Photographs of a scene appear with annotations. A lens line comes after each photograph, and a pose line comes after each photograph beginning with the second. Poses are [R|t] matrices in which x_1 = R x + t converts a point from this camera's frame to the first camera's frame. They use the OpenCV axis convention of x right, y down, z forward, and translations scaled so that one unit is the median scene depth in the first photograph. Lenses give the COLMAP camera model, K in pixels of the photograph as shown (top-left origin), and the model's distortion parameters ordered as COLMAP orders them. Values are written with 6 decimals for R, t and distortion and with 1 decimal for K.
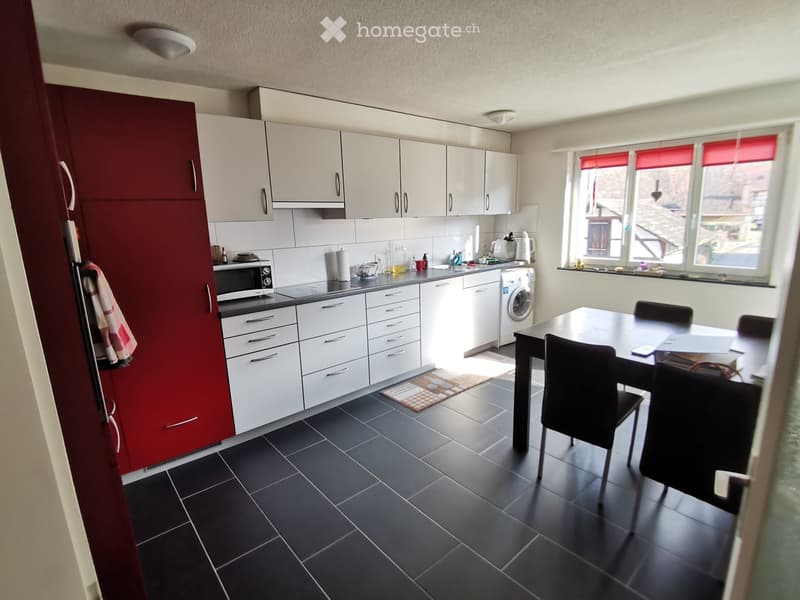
lens RADIAL K [[398.5, 0, 398.9], [0, 398.5, 300.8], [0, 0, 1]] dist [-0.030708, -0.000159]
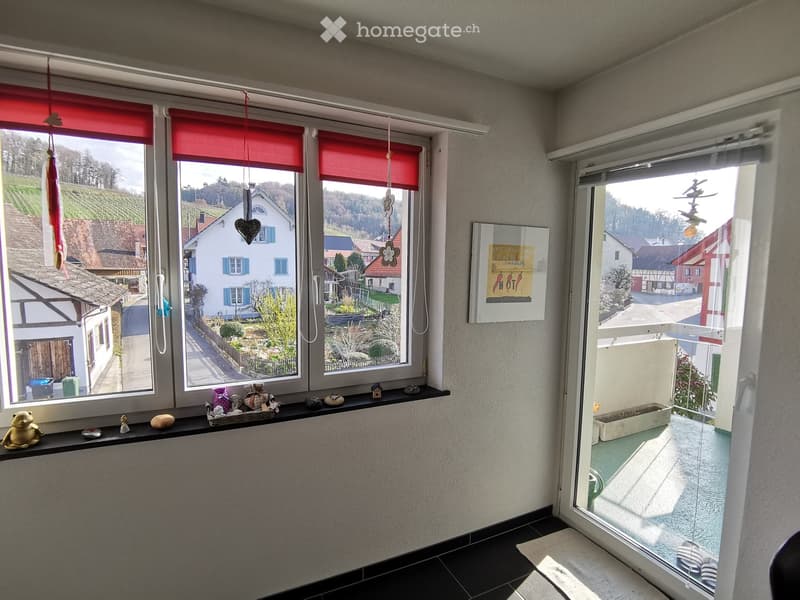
lens RADIAL K [[398.5, 0, 398.4], [0, 398.5, 302.3], [0, 0, 1]] dist [-0.030708, -0.000159]
pose [[0.255244, -0.056868, 0.965203, 0.060842], [0.181542, 0.983333, 0.009928, -0.034690], [-0.949680, 0.172691, 0.261314, 0.154107]]
